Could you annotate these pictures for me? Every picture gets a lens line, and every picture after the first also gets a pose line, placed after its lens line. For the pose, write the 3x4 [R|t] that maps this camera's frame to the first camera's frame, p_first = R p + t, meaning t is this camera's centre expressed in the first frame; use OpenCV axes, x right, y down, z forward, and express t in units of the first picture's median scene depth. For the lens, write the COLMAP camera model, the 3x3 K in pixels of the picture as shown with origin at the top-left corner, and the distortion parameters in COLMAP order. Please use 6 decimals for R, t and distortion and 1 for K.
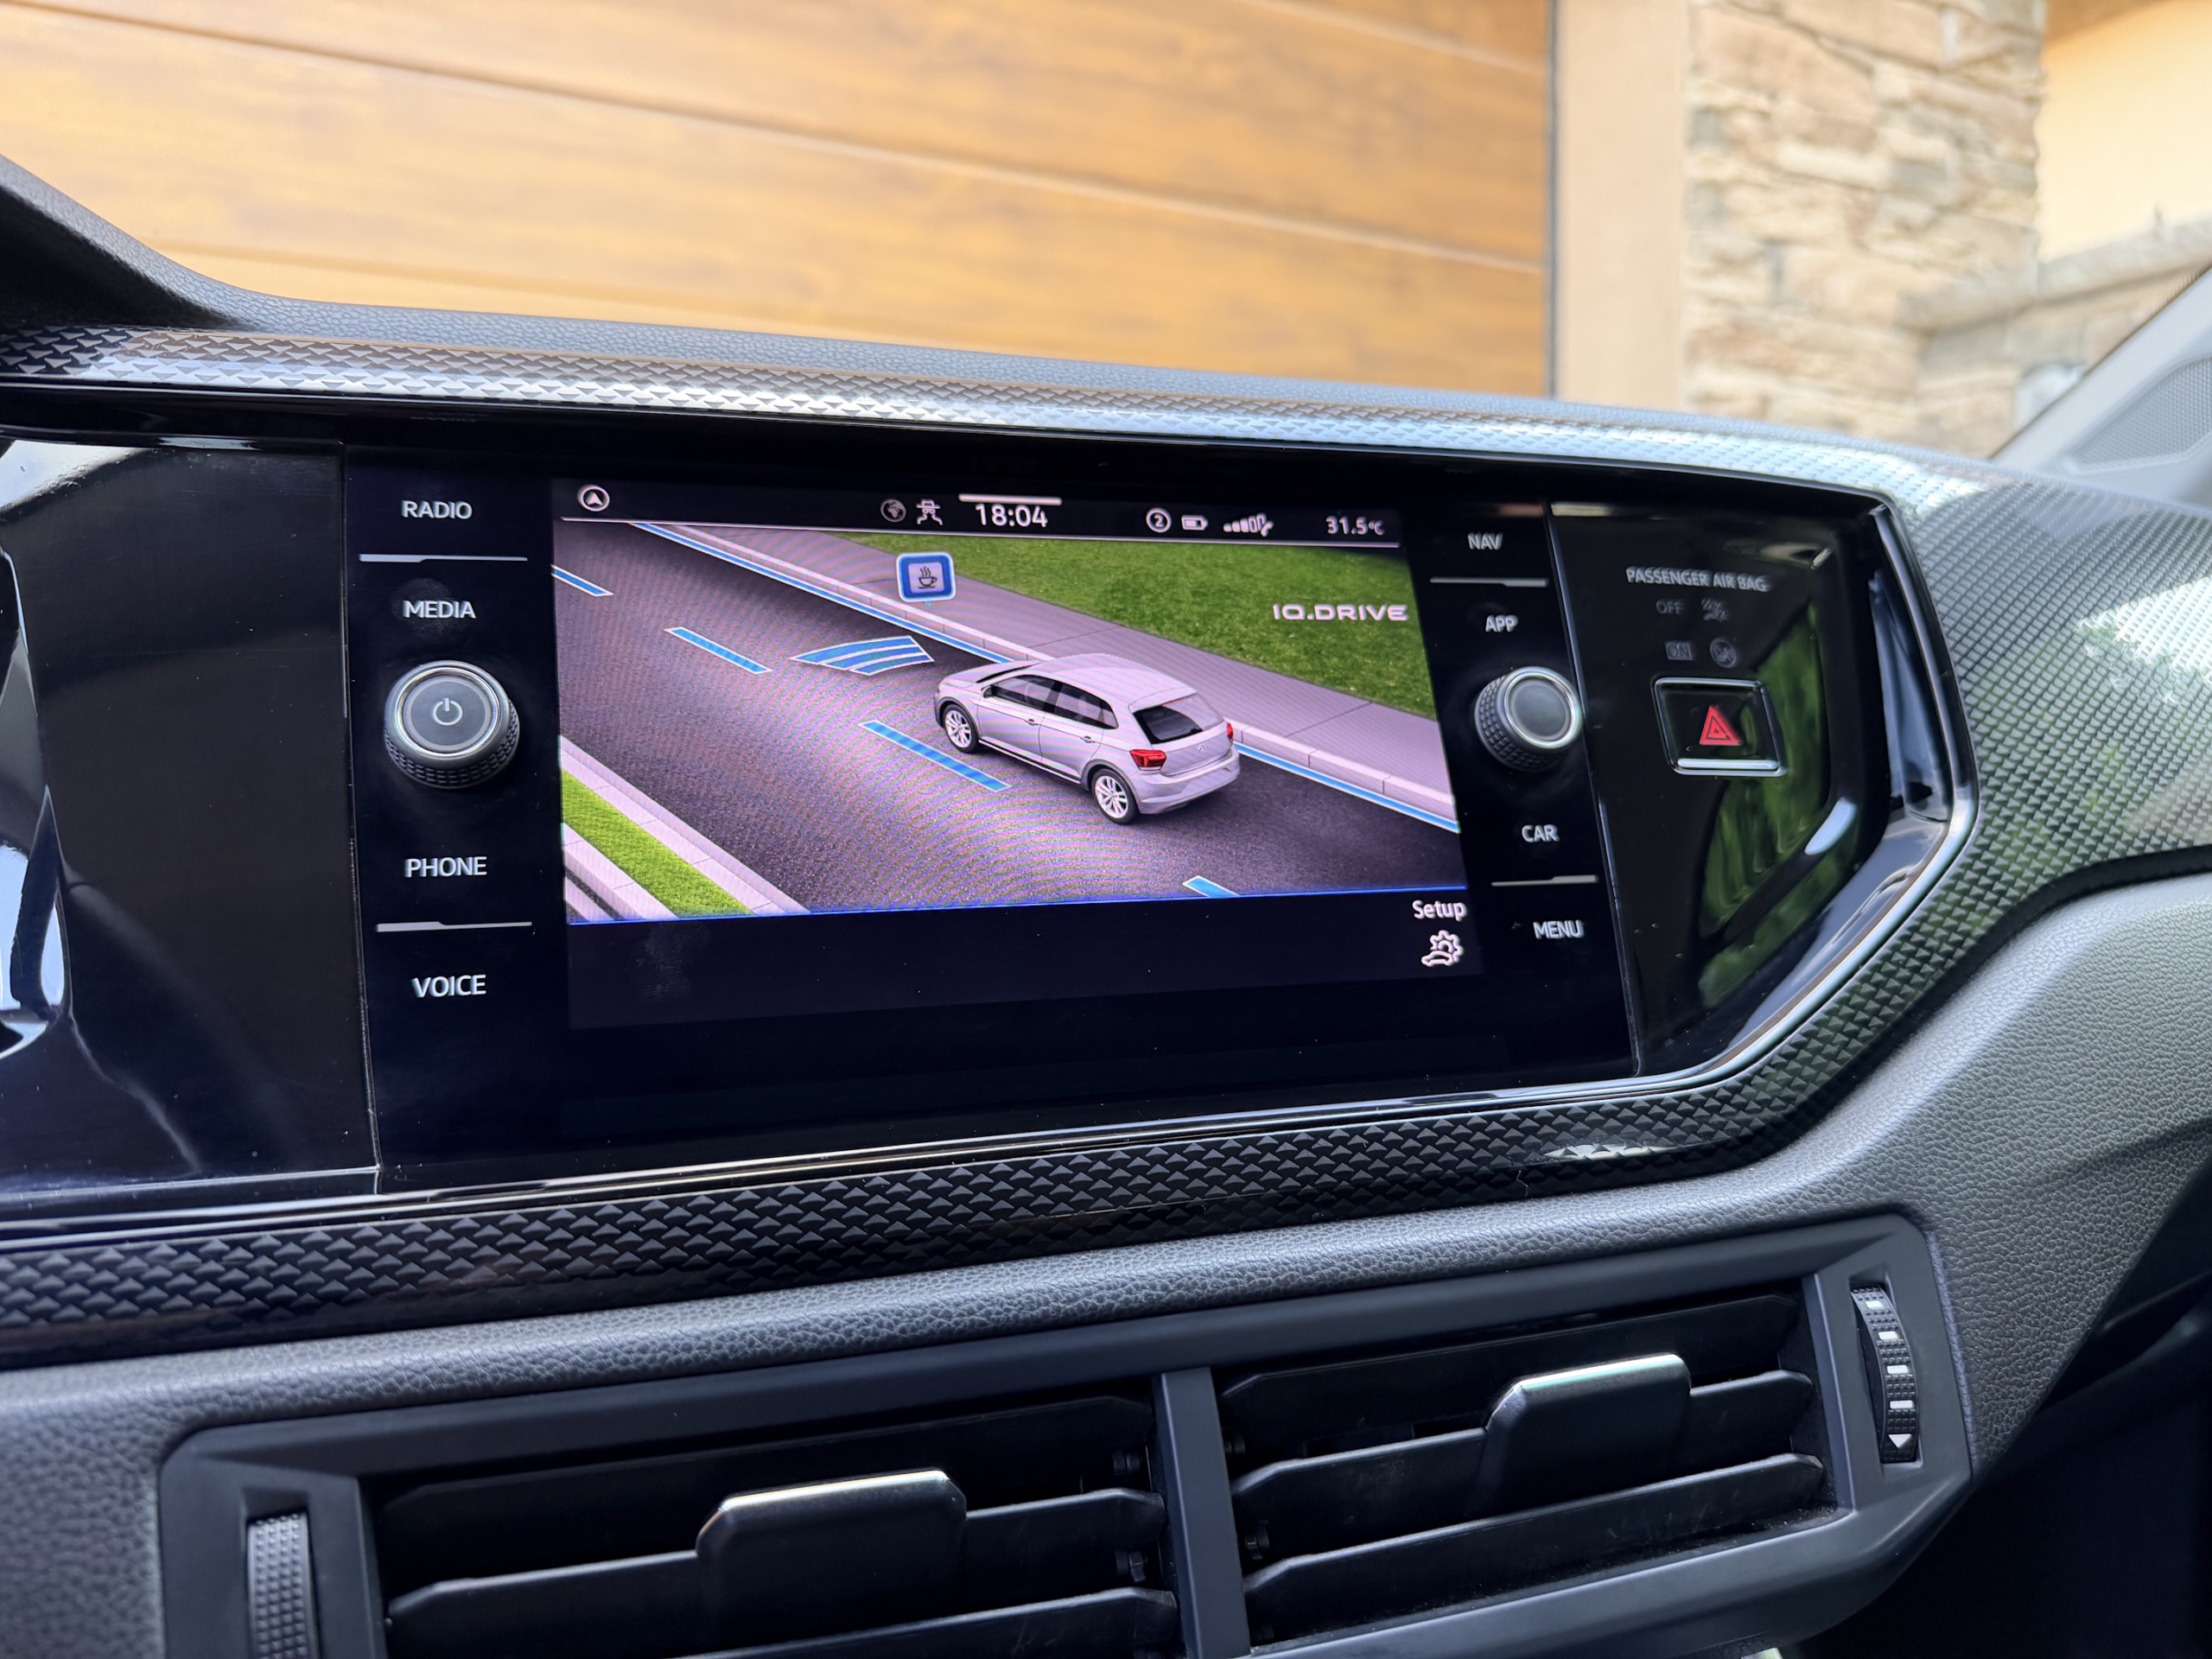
lens RADIAL K [[1552.8, 0, 1106.0], [0, 1552.8, 829.5], [0, 0, 1]] dist [-0.015752, 0.004001]
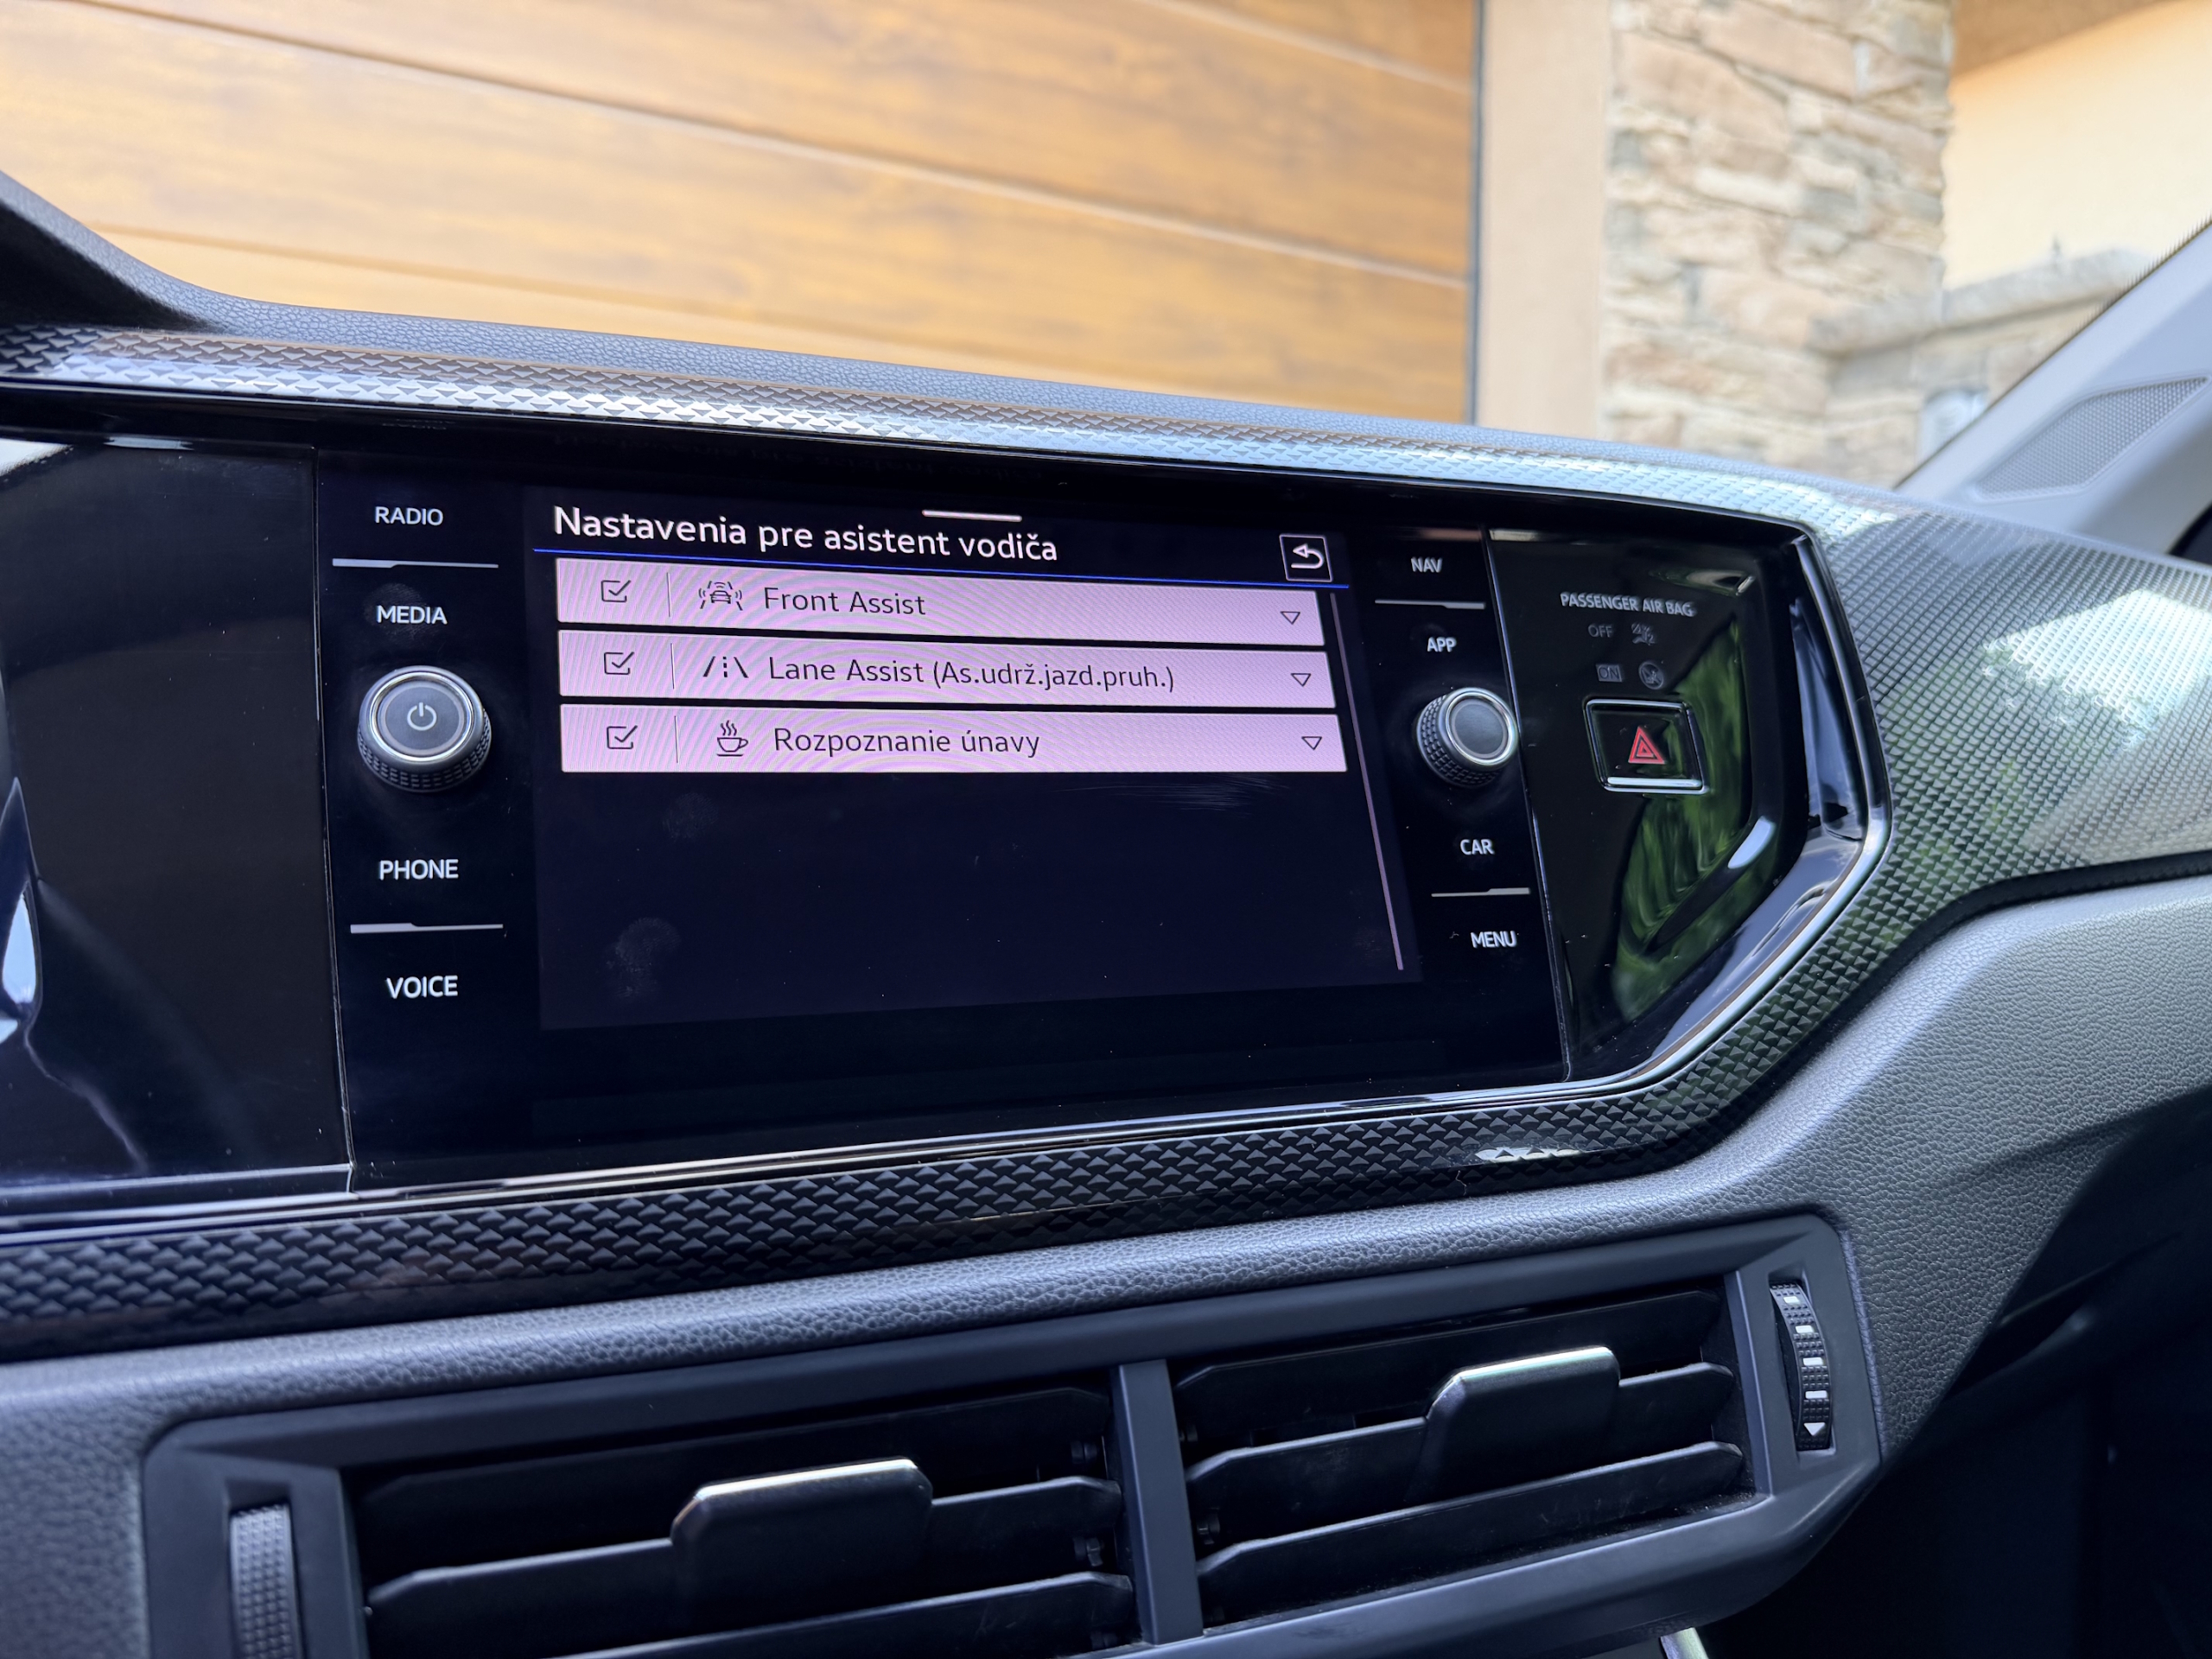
lens RADIAL K [[1544.2, 0, 1089.8], [0, 1544.2, 833.9], [0, 0, 1]] dist [-0.009829, 0.000292]
pose [[0.999069, 0.011948, 0.041443, -0.027871], [-0.012045, 0.999925, 0.002099, -0.006344], [-0.041415, -0.002596, 0.999139, -0.027297]]
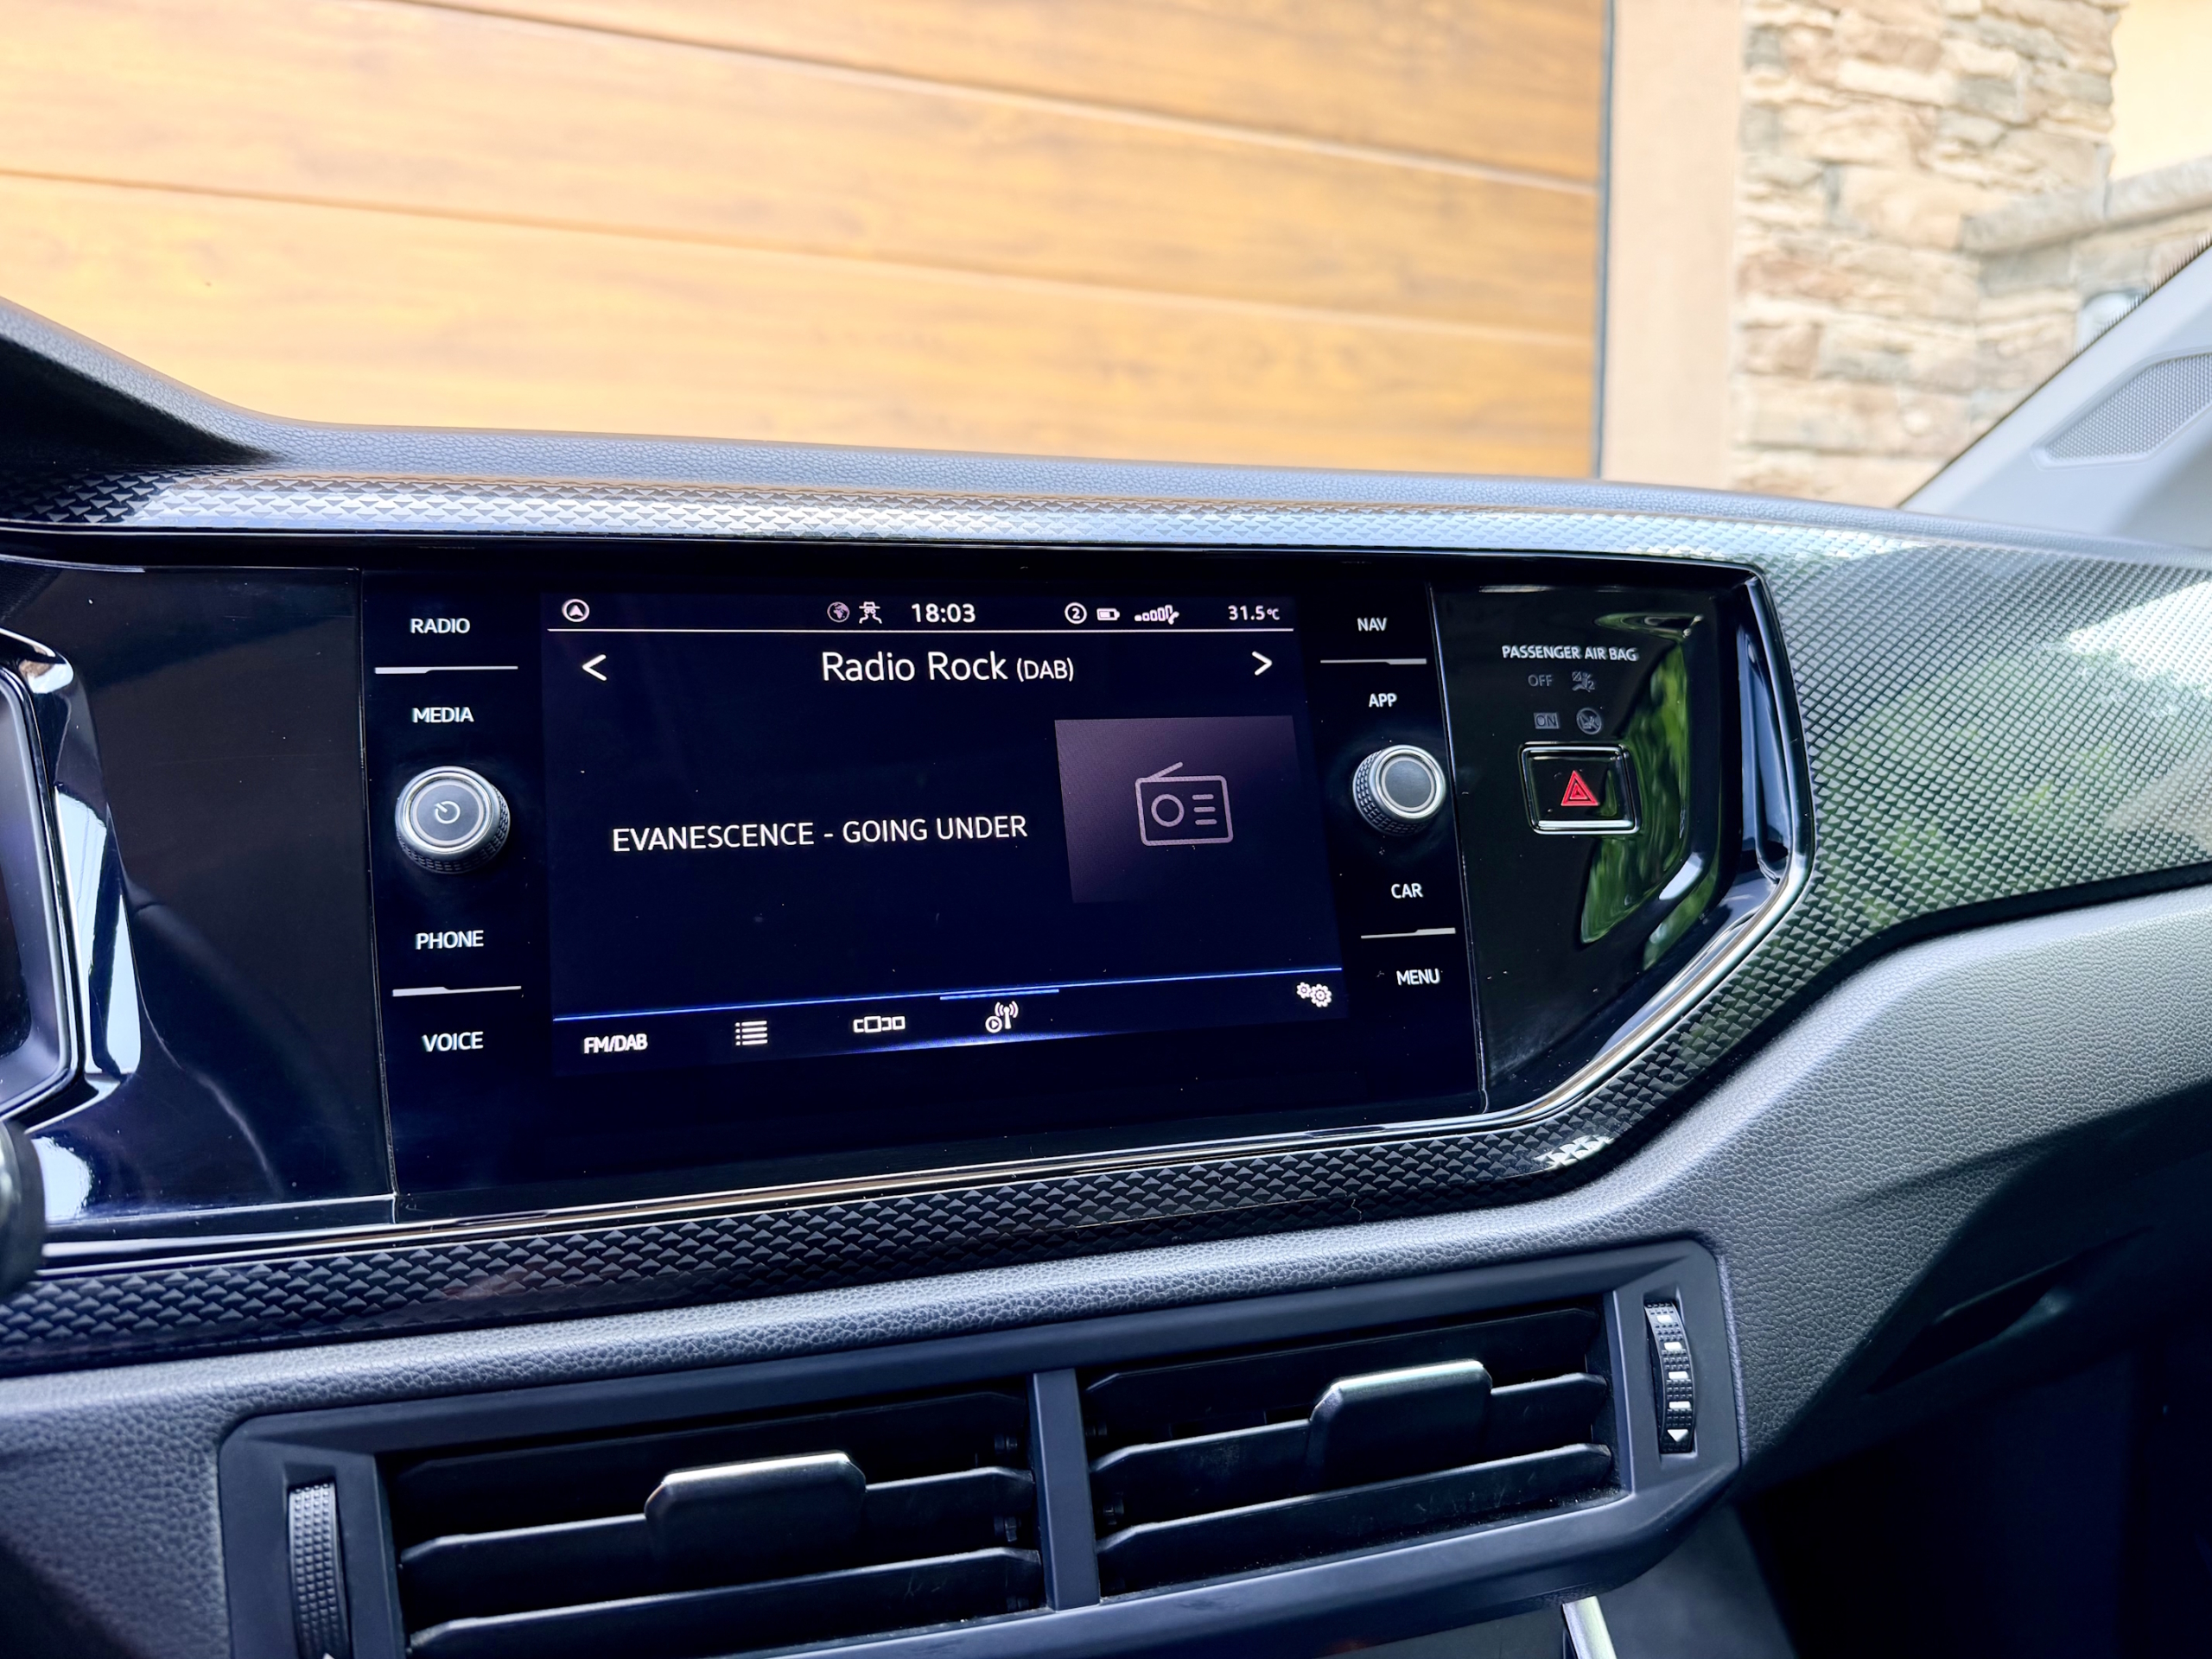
lens RADIAL K [[1528.8, 0, 1103.7], [0, 1528.8, 830.1], [0, 0, 1]] dist [0.000323, -0.006136]
pose [[0.999221, 0.006716, -0.038888, 0.120216], [-0.004471, 0.998334, 0.057531, -0.127161], [0.039209, -0.057312, 0.997586, -0.148326]]
